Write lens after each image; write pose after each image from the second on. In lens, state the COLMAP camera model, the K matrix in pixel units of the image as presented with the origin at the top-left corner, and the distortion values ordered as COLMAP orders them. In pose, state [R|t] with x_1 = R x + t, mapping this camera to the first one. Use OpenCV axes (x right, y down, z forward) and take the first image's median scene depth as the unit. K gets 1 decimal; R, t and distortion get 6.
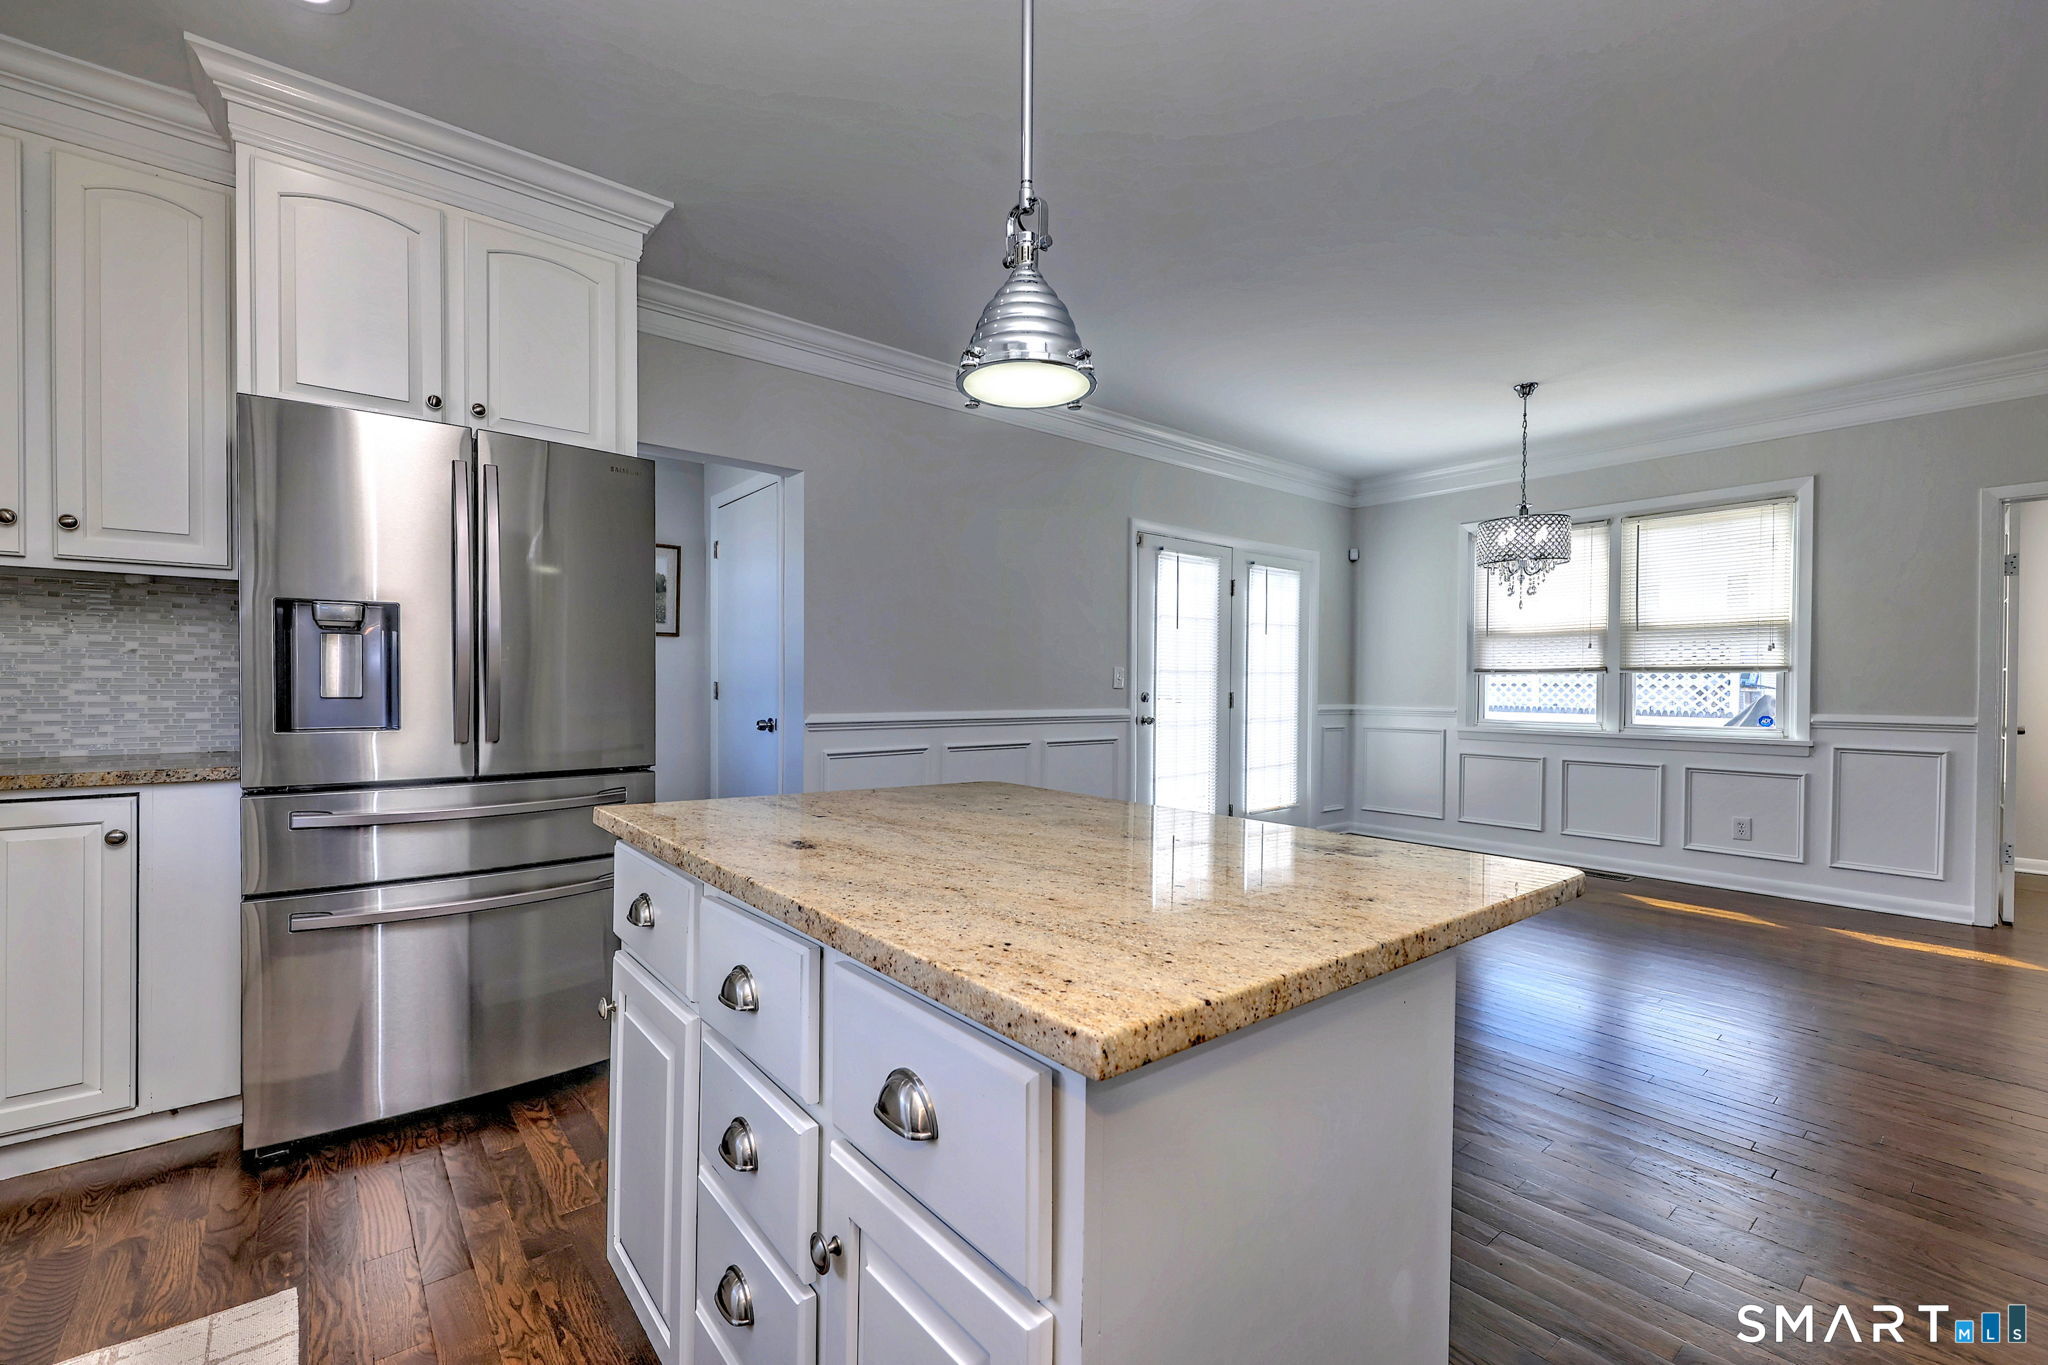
lens RADIAL K [[851.6, 0, 1008.5], [0, 851.6, 693.4], [0, 0, 1]] dist [0.008708, -0.004430]
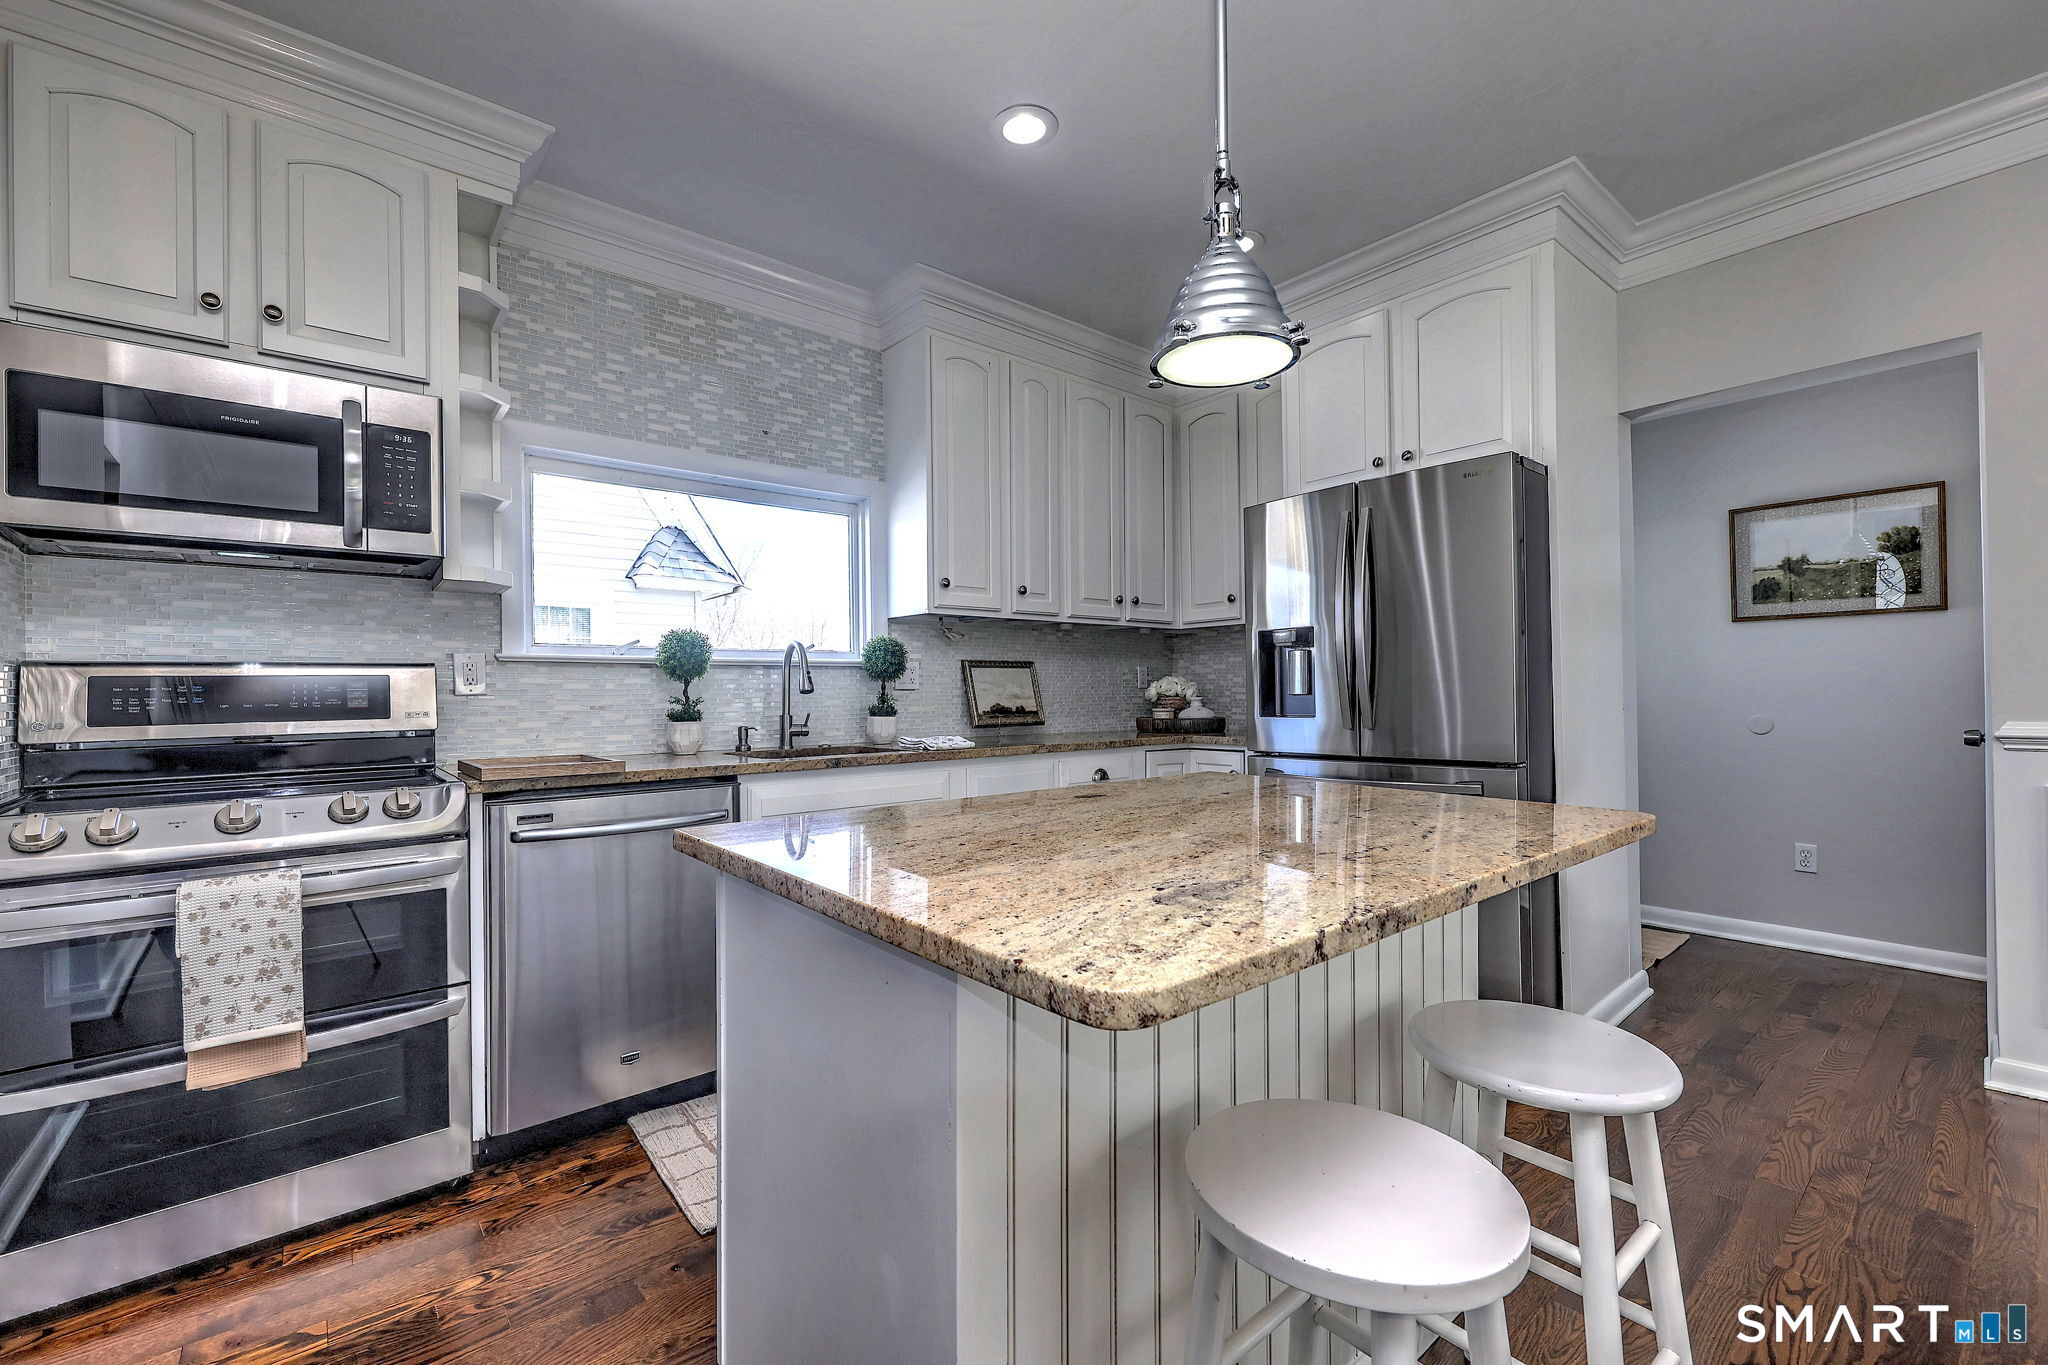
lens RADIAL K [[852.6, 0, 1011.4], [0, 852.6, 689.8], [0, 0, 1]] dist [0.002207, -0.000036]
pose [[0.006701, -0.011166, -0.999915, 0.470150], [0.001335, 0.999937, -0.011157, 0.008574], [0.999977, -0.001260, 0.006715, 0.350600]]
